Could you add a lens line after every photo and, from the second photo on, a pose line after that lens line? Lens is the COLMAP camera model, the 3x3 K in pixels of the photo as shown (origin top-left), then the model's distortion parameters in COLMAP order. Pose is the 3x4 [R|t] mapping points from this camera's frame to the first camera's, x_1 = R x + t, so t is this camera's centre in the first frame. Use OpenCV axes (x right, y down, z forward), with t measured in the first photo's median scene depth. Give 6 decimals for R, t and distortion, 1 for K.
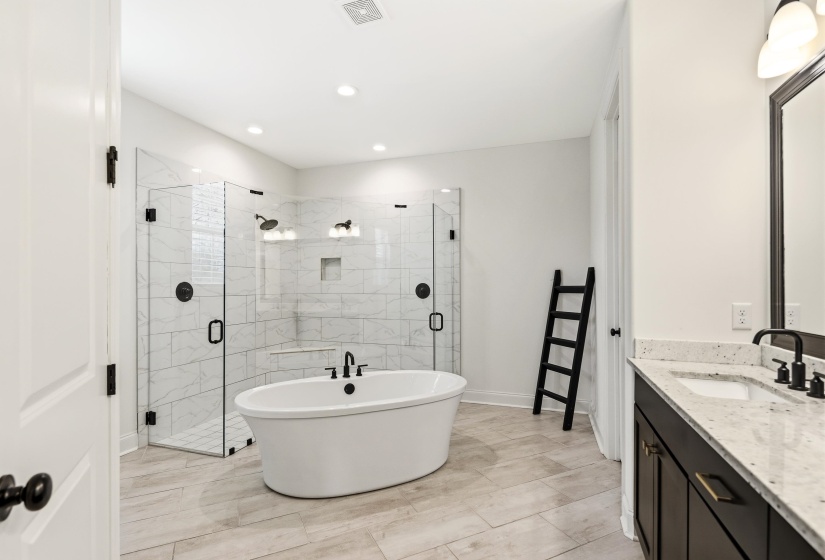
lens RADIAL K [[399.7, 0, 412.5], [0, 399.7, 283.2], [0, 0, 1]] dist [0.004704, 0.000351]
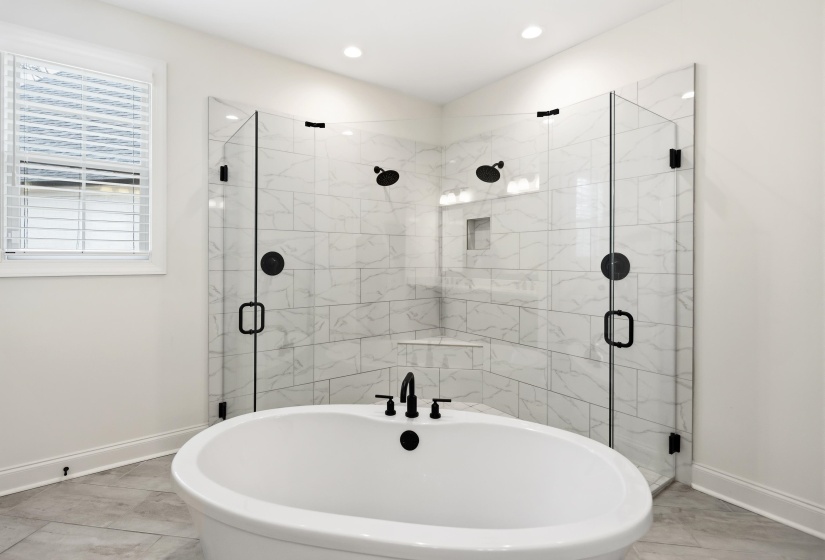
lens RADIAL K [[399.7, 0, 404.6], [0, 399.7, 260.1], [0, 0, 1]] dist [0.004704, 0.000351]
pose [[0.820297, 0.007008, -0.571895, 0.108768], [-0.000345, 0.999931, 0.011757, 0.003714], [0.571938, -0.009447, 0.820243, 0.375446]]
